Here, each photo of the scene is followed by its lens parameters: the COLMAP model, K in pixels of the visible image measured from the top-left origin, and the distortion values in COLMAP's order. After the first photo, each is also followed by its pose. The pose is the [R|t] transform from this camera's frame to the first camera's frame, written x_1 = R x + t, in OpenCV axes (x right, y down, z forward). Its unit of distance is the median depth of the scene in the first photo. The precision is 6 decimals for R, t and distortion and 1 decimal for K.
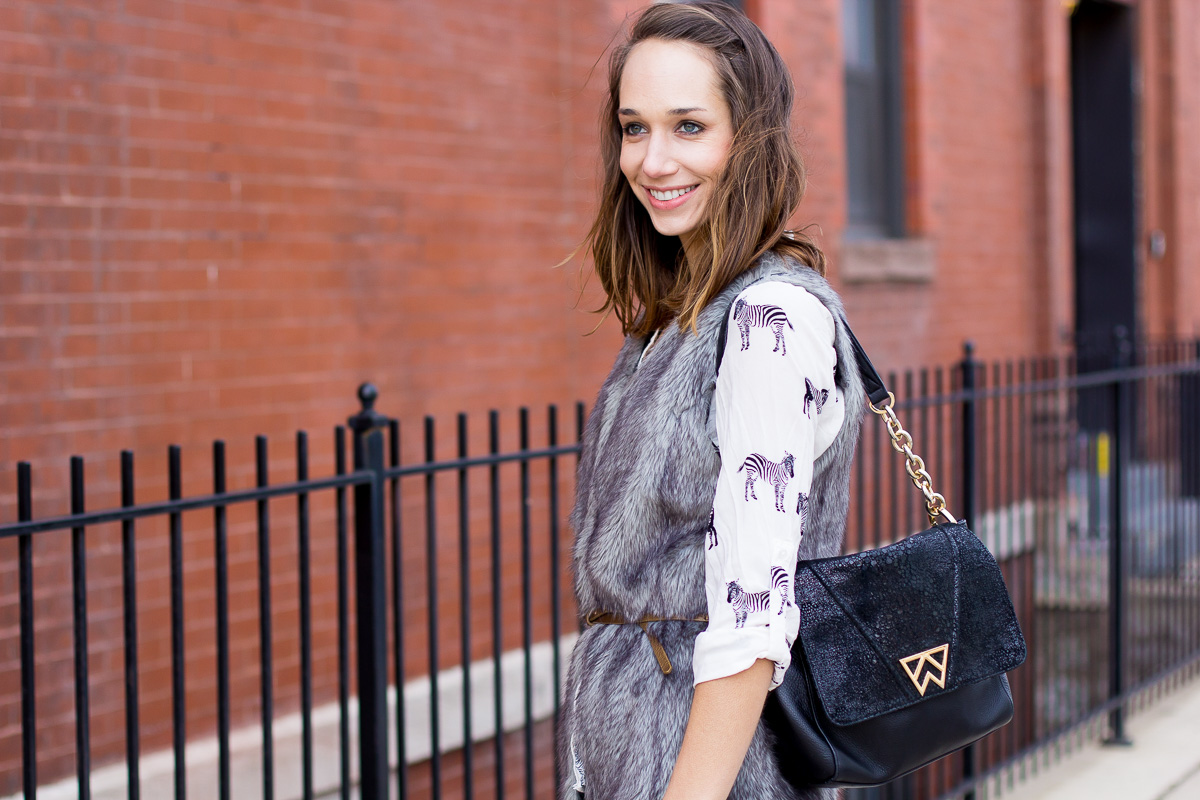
lens RADIAL K [[2702.8, 0, 600.0], [0, 2702.8, 400.0], [0, 0, 1]] dist [-0.077419, -0.169333]
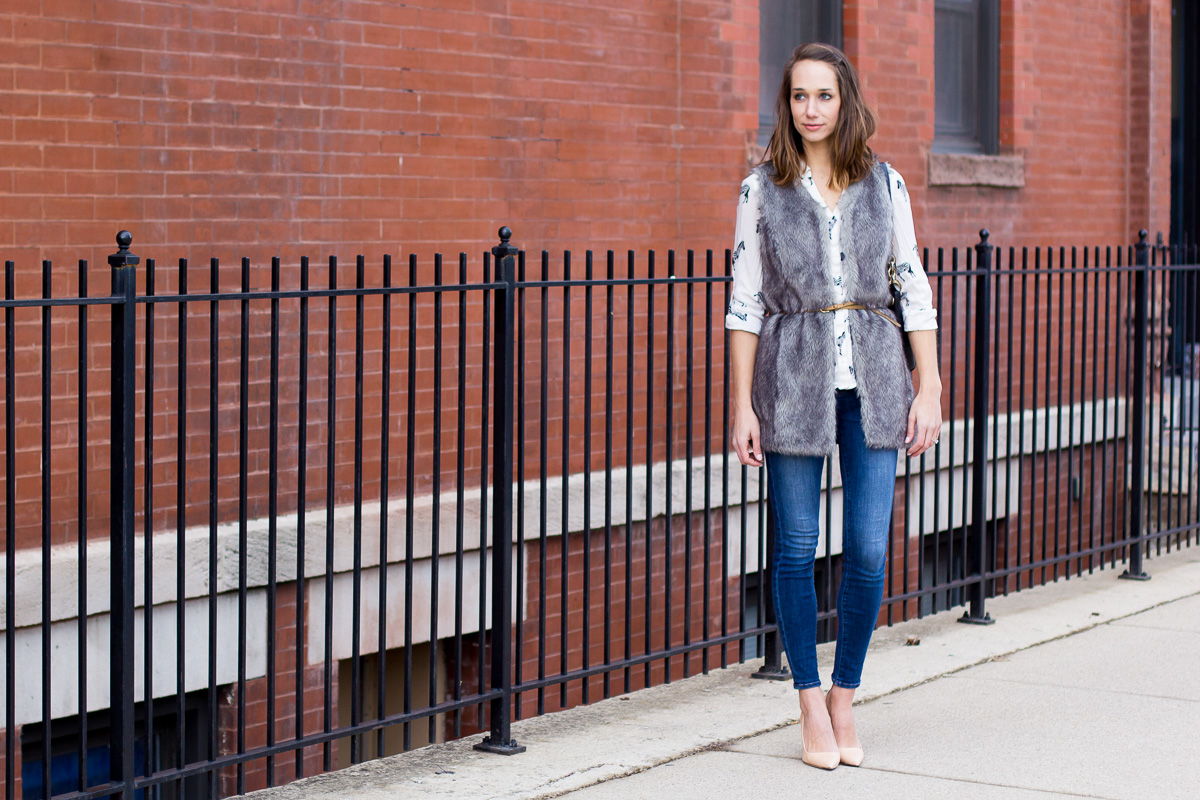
lens RADIAL K [[3155.3, 0, 600.0], [0, 3155.3, 400.0], [0, 0, 1]] dist [-0.111269, -0.142478]
pose [[0.997493, 0.024822, -0.066276, 0.069195], [-0.023649, 0.999550, 0.018433, 0.044136], [0.066704, -0.016820, 0.997631, -0.616799]]
